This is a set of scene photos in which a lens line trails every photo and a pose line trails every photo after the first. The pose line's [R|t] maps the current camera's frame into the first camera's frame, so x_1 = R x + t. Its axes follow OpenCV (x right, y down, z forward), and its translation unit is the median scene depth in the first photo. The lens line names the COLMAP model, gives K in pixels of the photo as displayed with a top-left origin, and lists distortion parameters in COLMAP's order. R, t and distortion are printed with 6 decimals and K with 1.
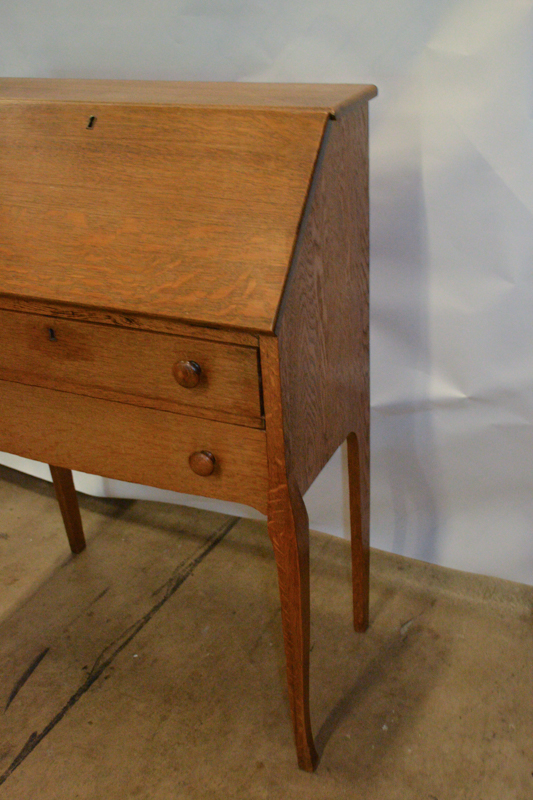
lens RADIAL K [[932.8, 0, 262.3], [0, 932.8, 403.9], [0, 0, 1]] dist [-0.048635, 0.000000]
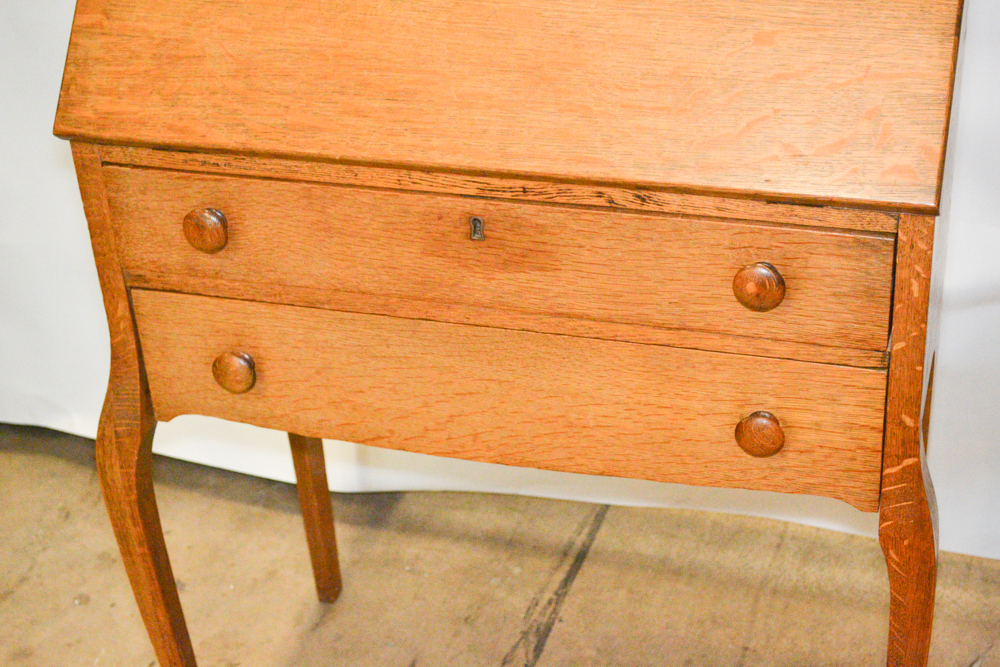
lens RADIAL K [[1862.7, 0, 498.8], [0, 1862.7, 348.8], [0, 0, 1]] dist [0.021493, 0.000000]
pose [[0.986862, -0.083321, 0.138424, -0.376057], [0.075103, 0.995147, 0.063576, -0.073370], [-0.143050, -0.052345, 0.988330, -0.113403]]
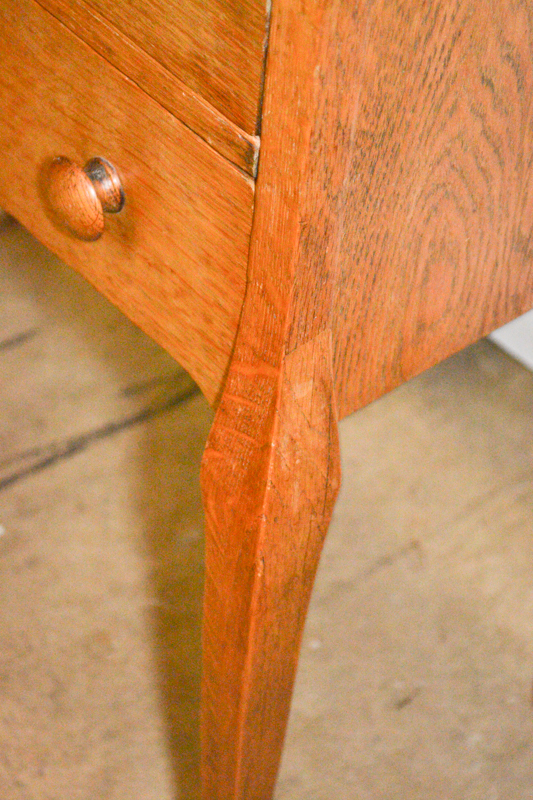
lens RADIAL K [[1839.0, 0, 229.3], [0, 1839.0, 430.1], [0, 0, 1]] dist [0.053888, 0.000000]
pose [[0.896168, 0.390794, -0.210149, 0.138942], [-0.307317, 0.888286, 0.341327, -0.091899], [0.320061, -0.241304, 0.916151, 0.426880]]
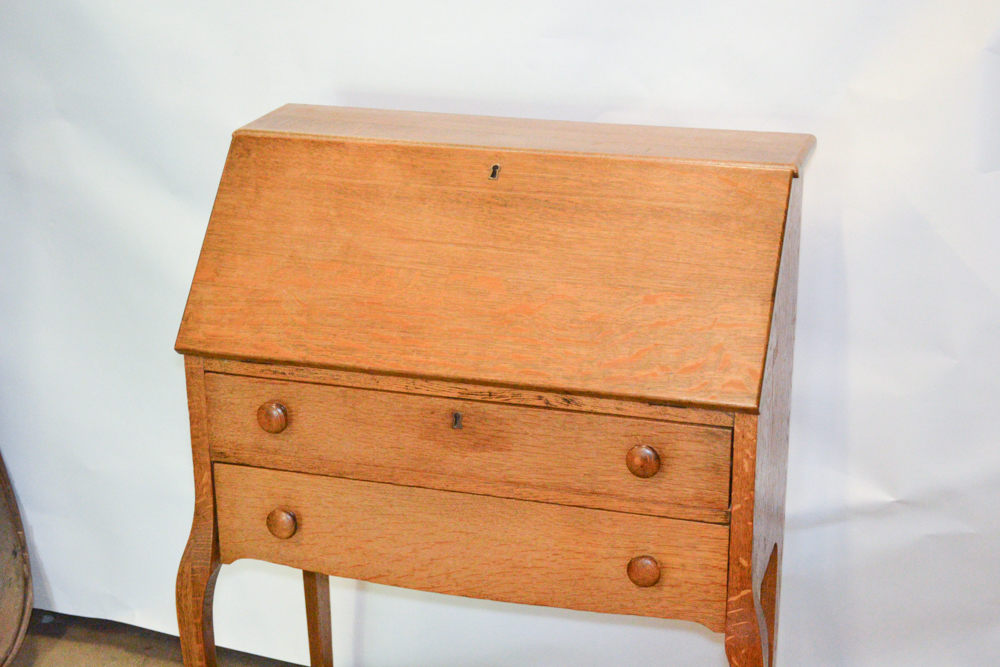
lens RADIAL K [[1742.8, 0, 501.1], [0, 1742.8, 337.8], [0, 0, 1]] dist [0.017120, 0.000000]
pose [[0.986526, -0.002859, 0.163580, -0.444083], [0.028982, 0.987089, -0.157530, 0.099637], [-0.161018, 0.160148, 0.973872, -0.538465]]
